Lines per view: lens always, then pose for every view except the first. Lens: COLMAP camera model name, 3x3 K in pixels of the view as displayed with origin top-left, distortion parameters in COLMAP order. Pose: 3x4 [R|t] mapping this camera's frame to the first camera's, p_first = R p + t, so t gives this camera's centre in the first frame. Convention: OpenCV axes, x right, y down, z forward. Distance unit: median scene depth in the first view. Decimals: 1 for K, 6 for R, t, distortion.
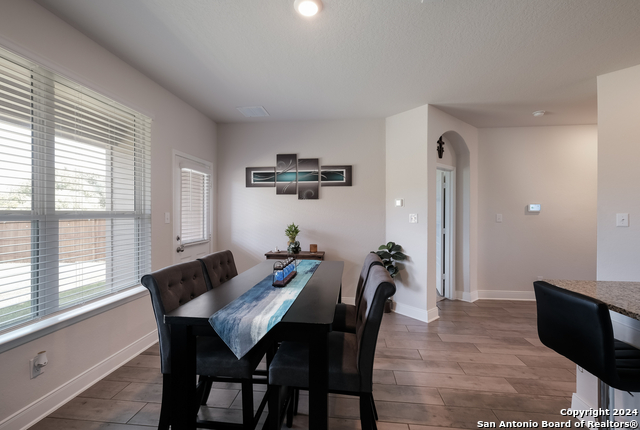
lens RADIAL K [[276.7, 0, 318.6], [0, 276.7, 215.4], [0, 0, 1]] dist [0.007021, 0.001772]
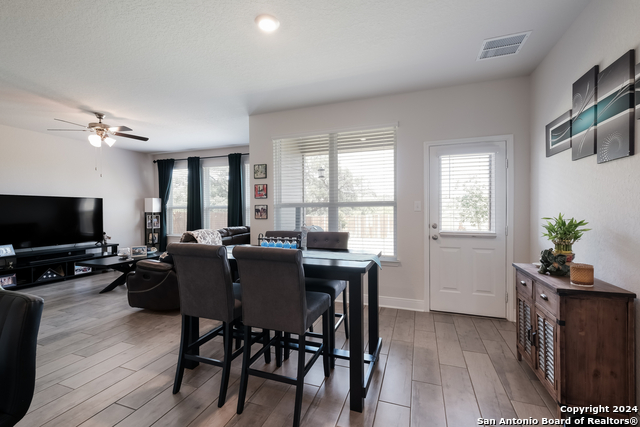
lens RADIAL K [[275.1, 0, 319.3], [0, 275.1, 212.4], [0, 0, 1]] dist [0.003946, -0.000077]
pose [[-0.240979, 0.007853, -0.970498, 0.481471], [-0.007256, 0.999925, 0.009893, 0.020235], [0.970503, 0.009426, -0.240904, 0.679337]]
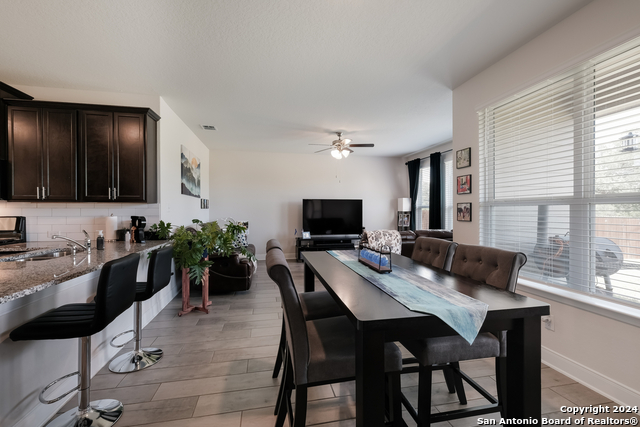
lens RADIAL K [[275.1, 0, 320.3], [0, 275.1, 211.8], [0, 0, 1]] dist [0.003946, -0.000077]
pose [[-0.952688, 0.000637, -0.303951, 0.152742], [-0.004675, 0.999849, 0.016748, 0.018441], [0.303915, 0.017377, -0.952541, 0.840626]]
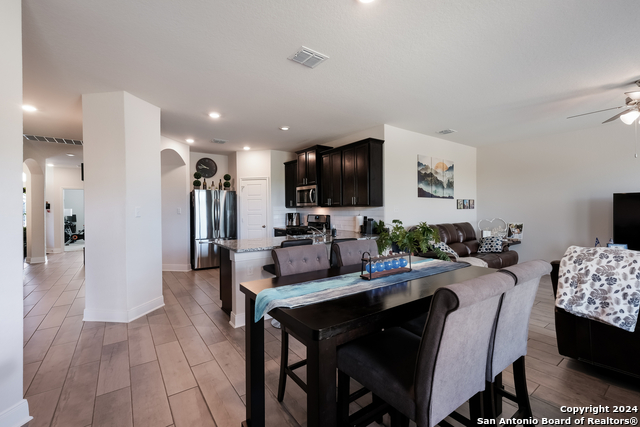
lens RADIAL K [[275.1, 0, 319.6], [0, 275.1, 211.0], [0, 0, 1]] dist [0.003946, -0.000077]
pose [[-0.672845, -0.001134, 0.739783, -0.289644], [0.015073, 0.999770, 0.015242, 0.005501], [-0.739630, 0.021406, -0.672673, 0.815358]]
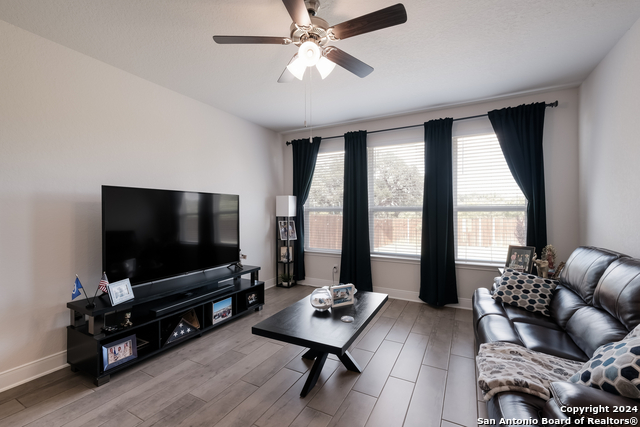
lens RADIAL K [[275.1, 0, 317.4], [0, 275.1, 211.6], [0, 0, 1]] dist [0.003946, -0.000077]
pose [[-0.380454, -0.000649, -0.924800, 0.100818], [-0.007637, 0.999968, 0.002440, 0.018712], [0.924768, 0.007991, -0.380447, -0.180408]]
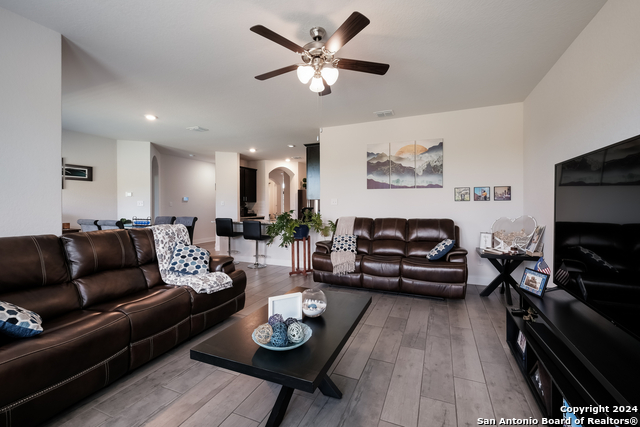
lens RADIAL K [[275.1, 0, 317.8], [0, 275.1, 208.3], [0, 0, 1]] dist [0.003946, -0.000077]
pose [[0.302680, -0.014370, 0.952984, -0.892112], [0.015674, 0.999826, 0.010098, 0.037966], [-0.952963, 0.011880, 0.302853, -0.546246]]
